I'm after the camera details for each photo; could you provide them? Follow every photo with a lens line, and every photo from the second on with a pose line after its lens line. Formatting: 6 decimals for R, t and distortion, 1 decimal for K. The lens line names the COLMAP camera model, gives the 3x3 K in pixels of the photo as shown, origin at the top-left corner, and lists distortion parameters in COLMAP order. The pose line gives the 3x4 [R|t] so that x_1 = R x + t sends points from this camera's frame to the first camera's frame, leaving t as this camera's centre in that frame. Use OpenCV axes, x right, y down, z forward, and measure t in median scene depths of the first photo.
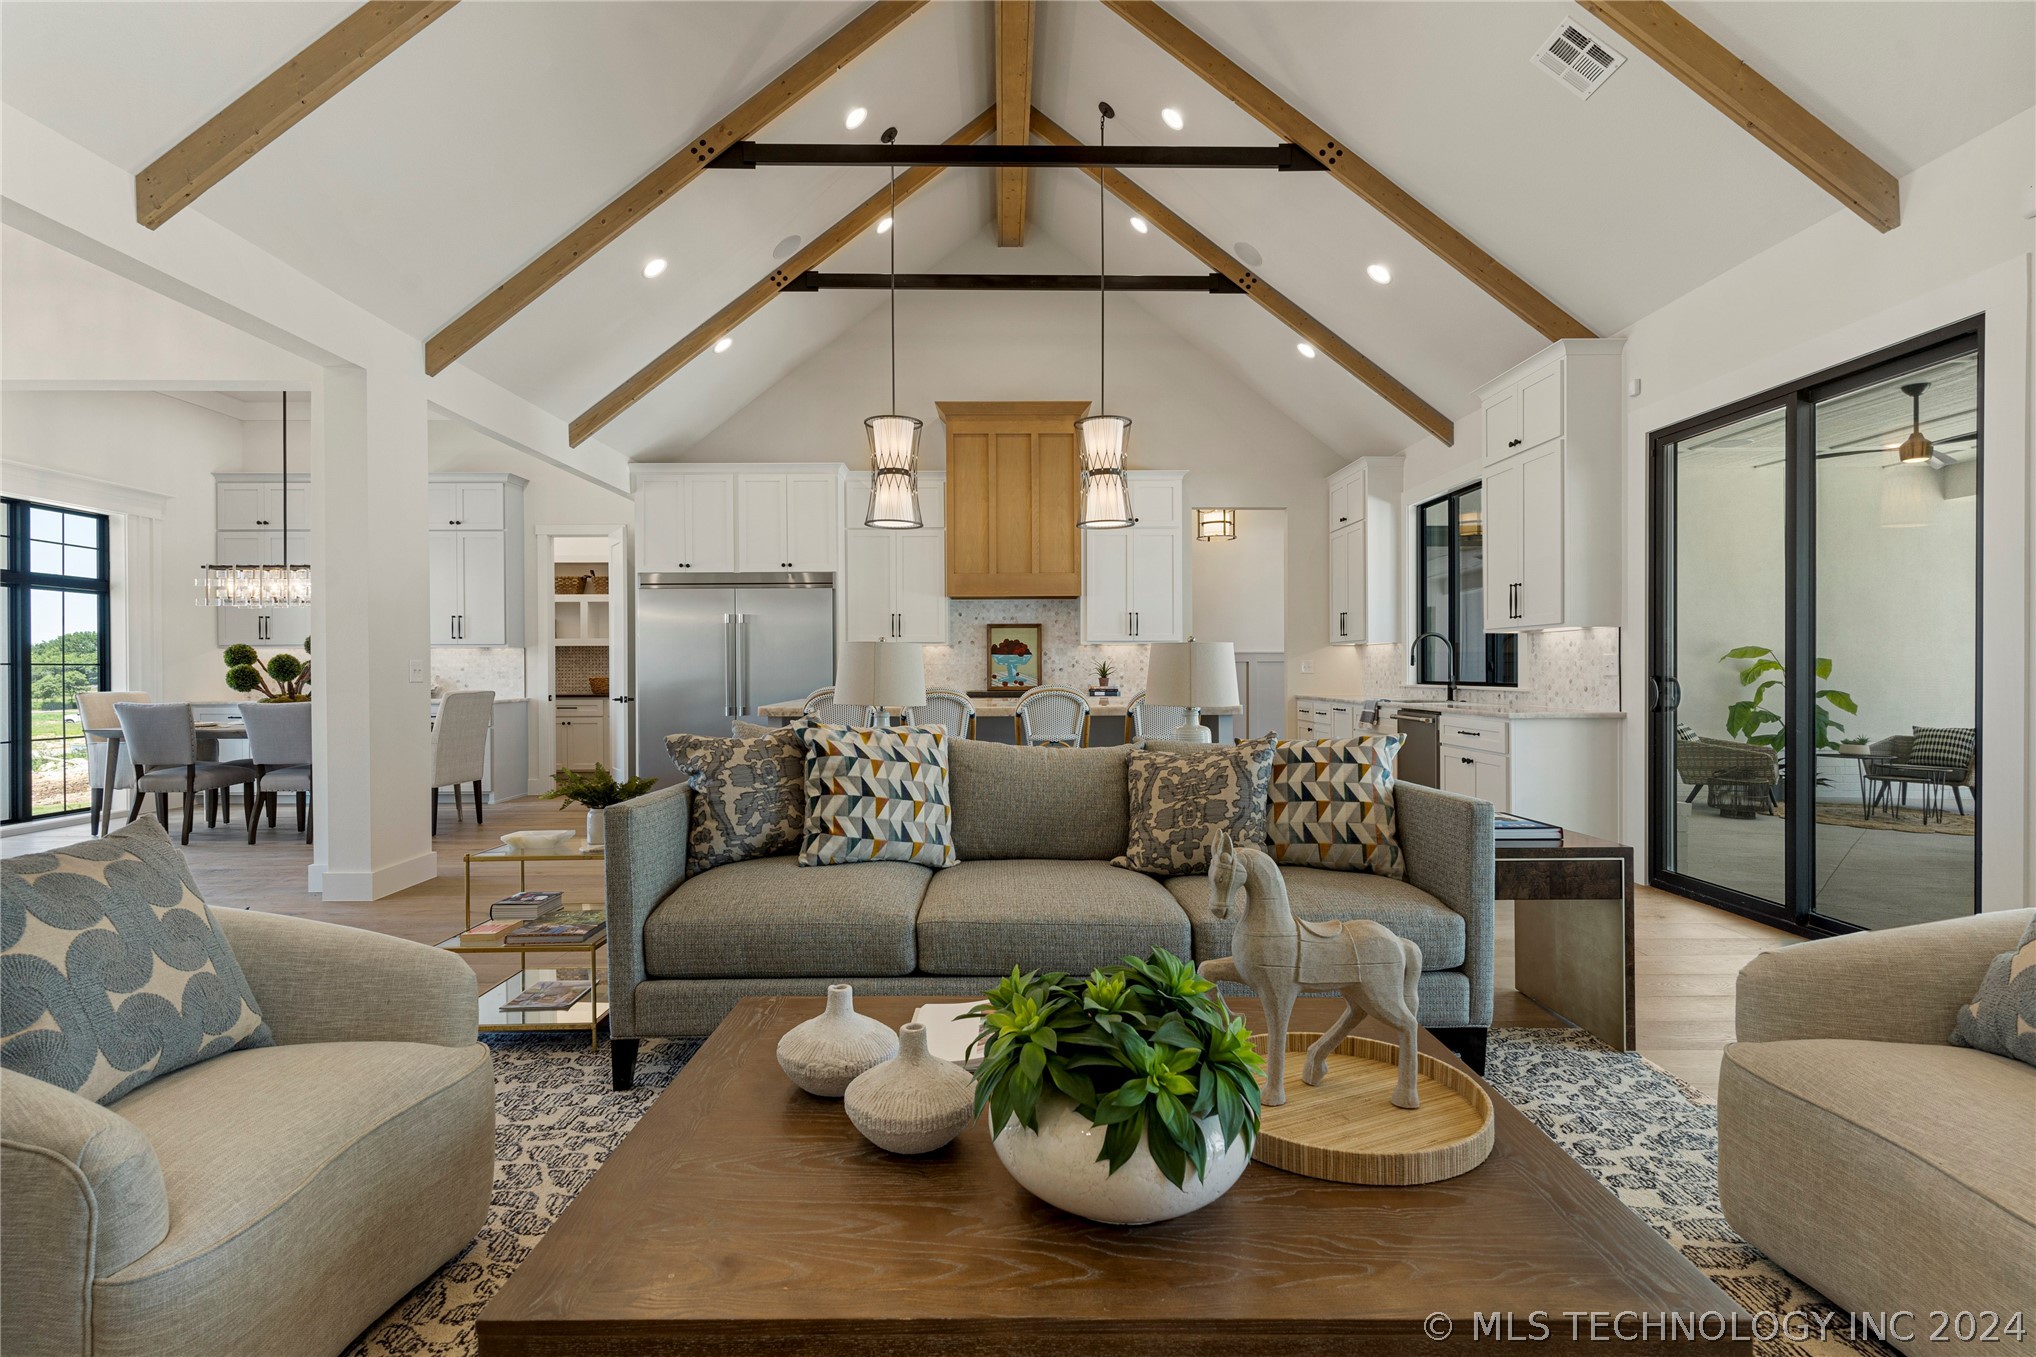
lens RADIAL K [[980.2, 0, 1013.4], [0, 980.2, 676.2], [0, 0, 1]] dist [0.000793, -0.000575]
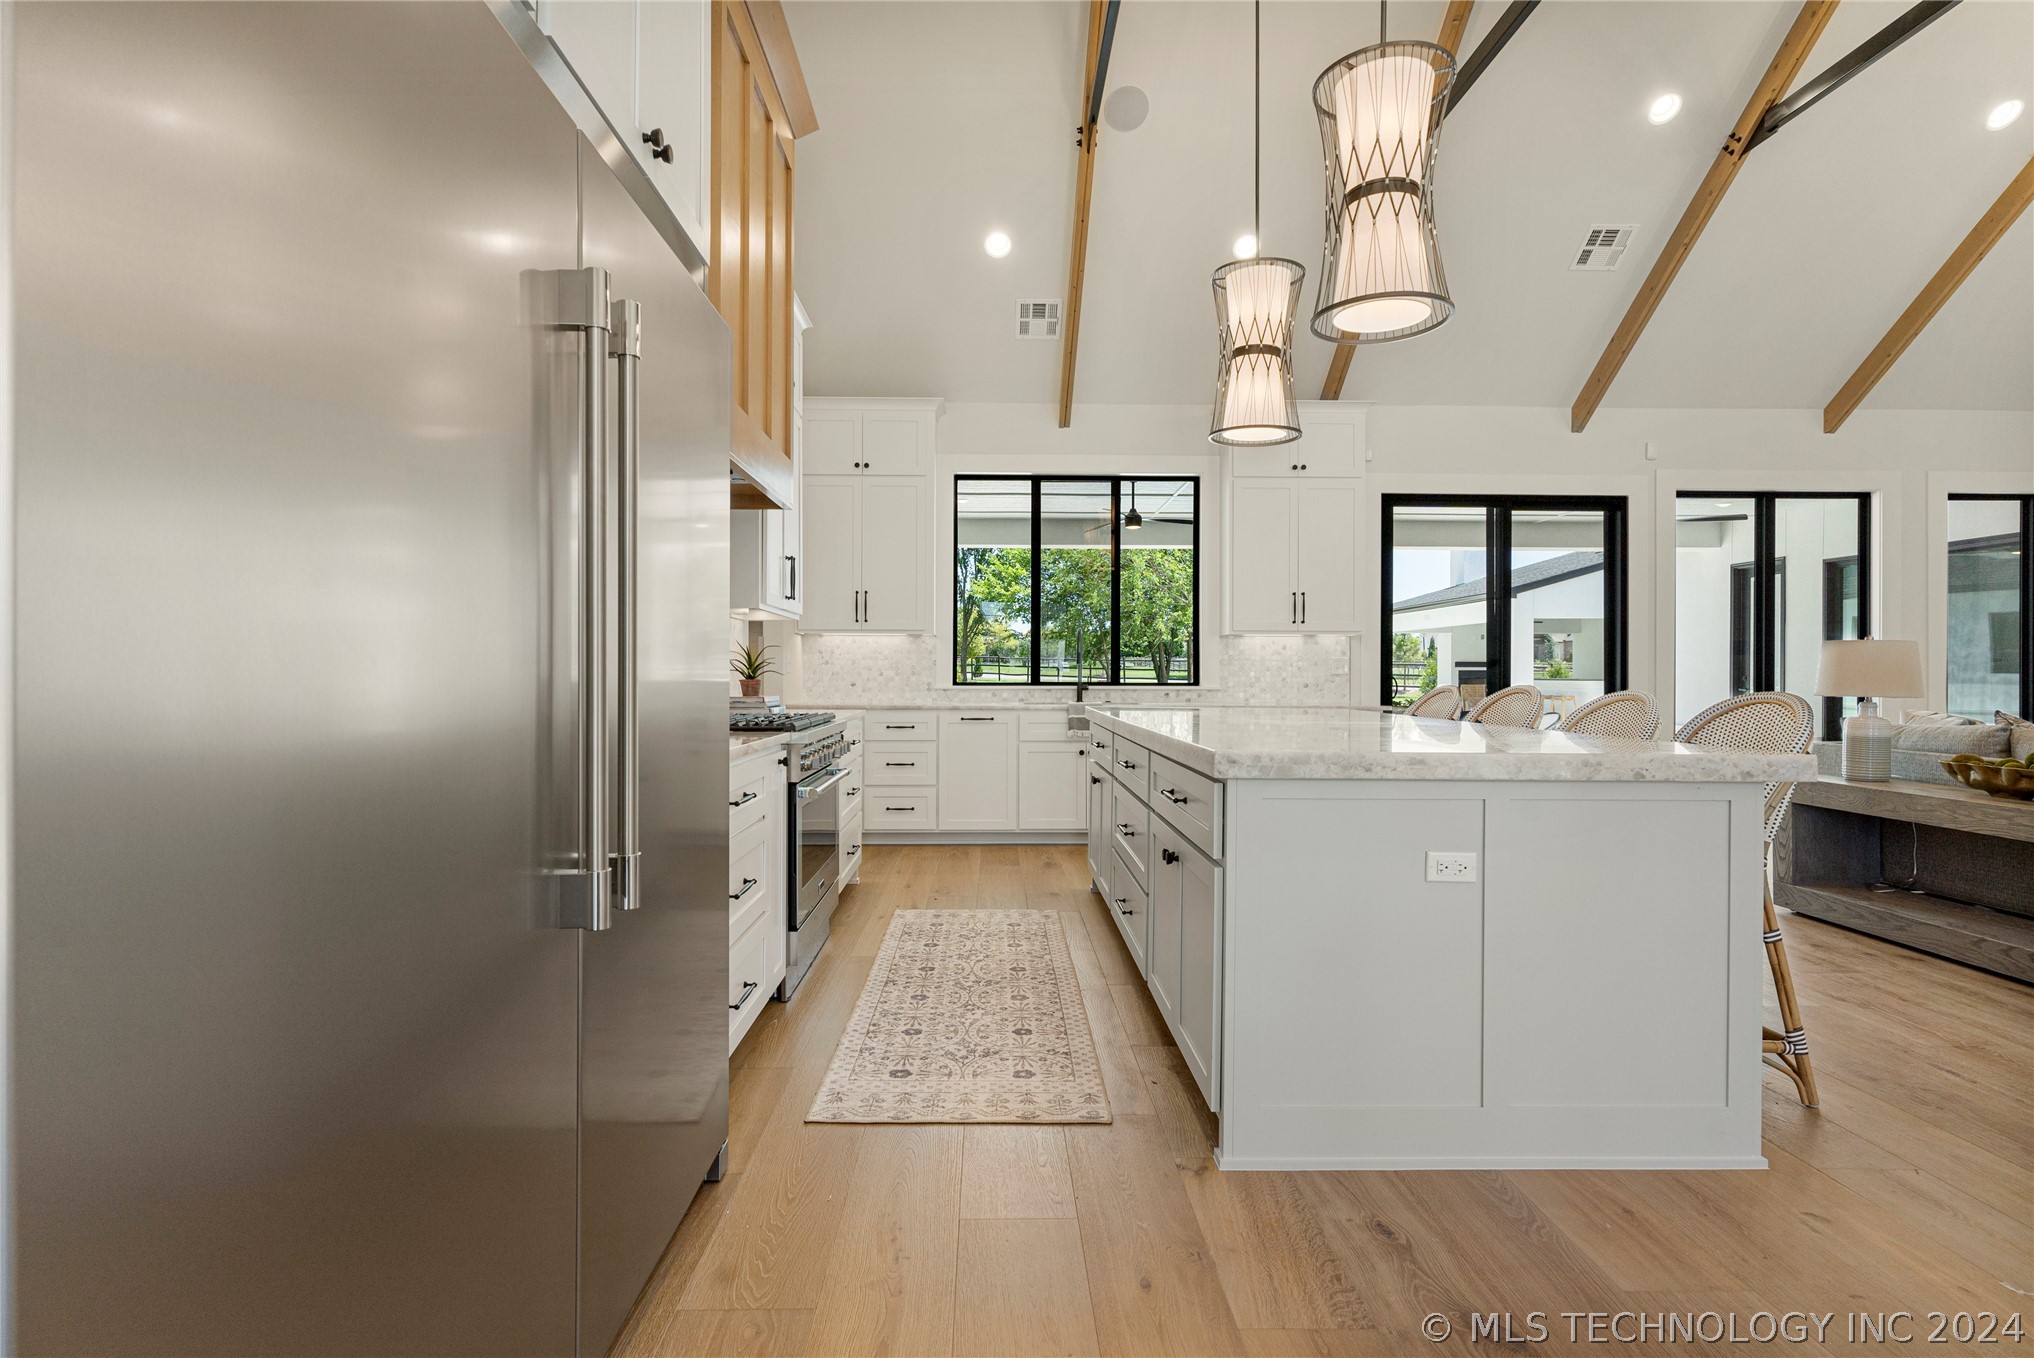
lens RADIAL K [[1021.8, 0, 1012.5], [0, 1021.8, 674.6], [0, 0, 1]] dist [0.000103, 0.002174]
pose [[-0.013164, 0.003412, 0.999908, -0.489846], [0.004085, 0.999986, -0.003358, 0.001532], [-0.999905, 0.004040, -0.013177, 1.008400]]
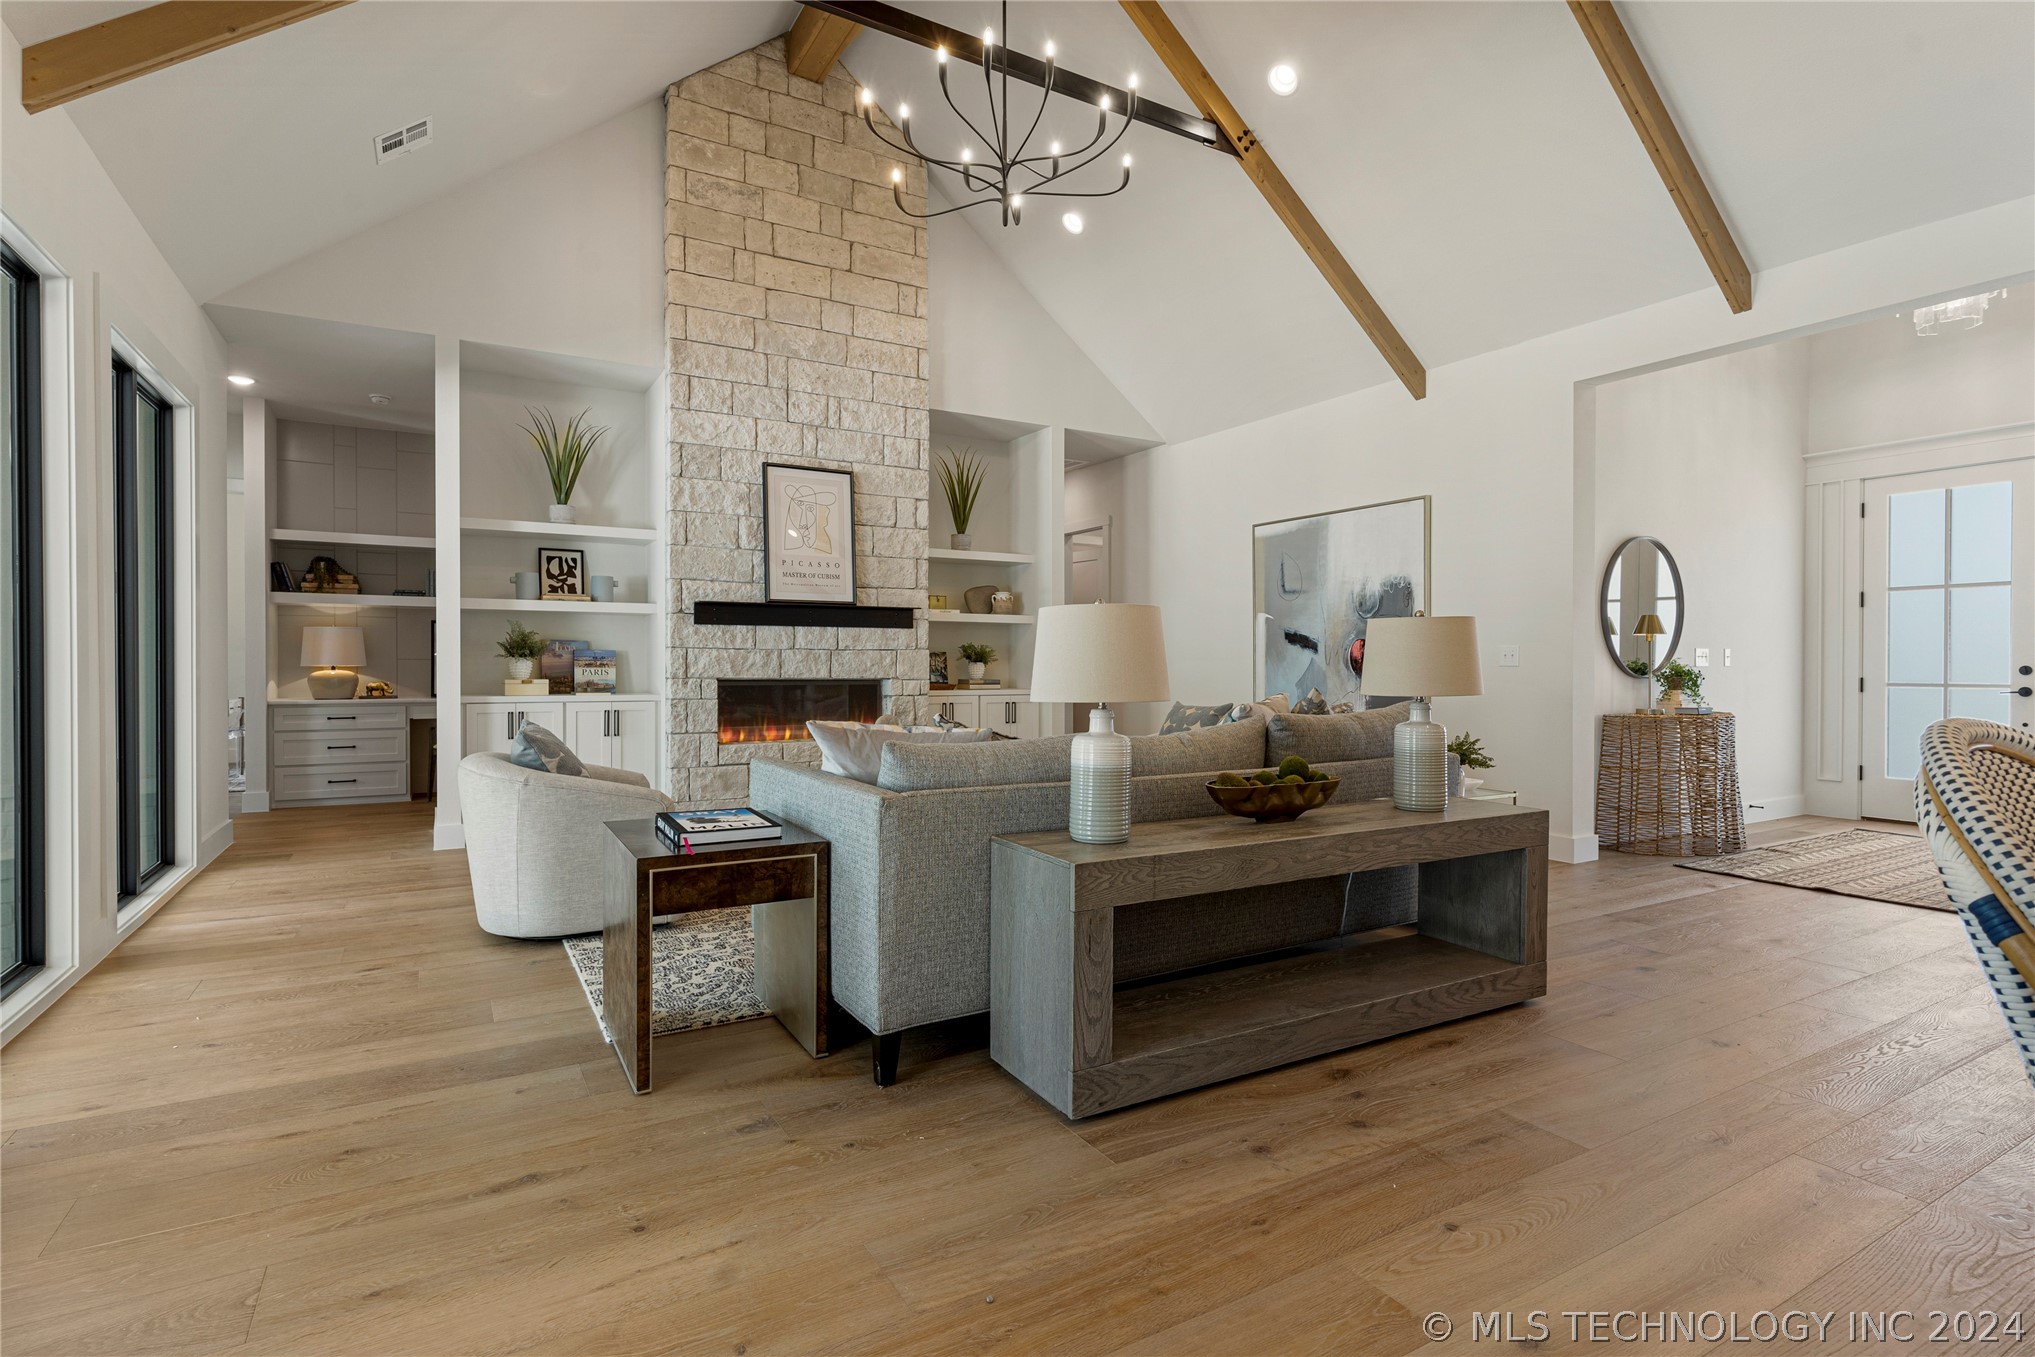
lens RADIAL K [[979.8, 0, 1017.8], [0, 979.8, 677.7], [0, 0, 1]] dist [0.000793, -0.000575]
pose [[-0.869548, 0.009107, -0.493764, 0.283531], [-0.002236, 0.999747, 0.022379, -0.000772], [0.493843, 0.020564, -0.869308, 0.788052]]
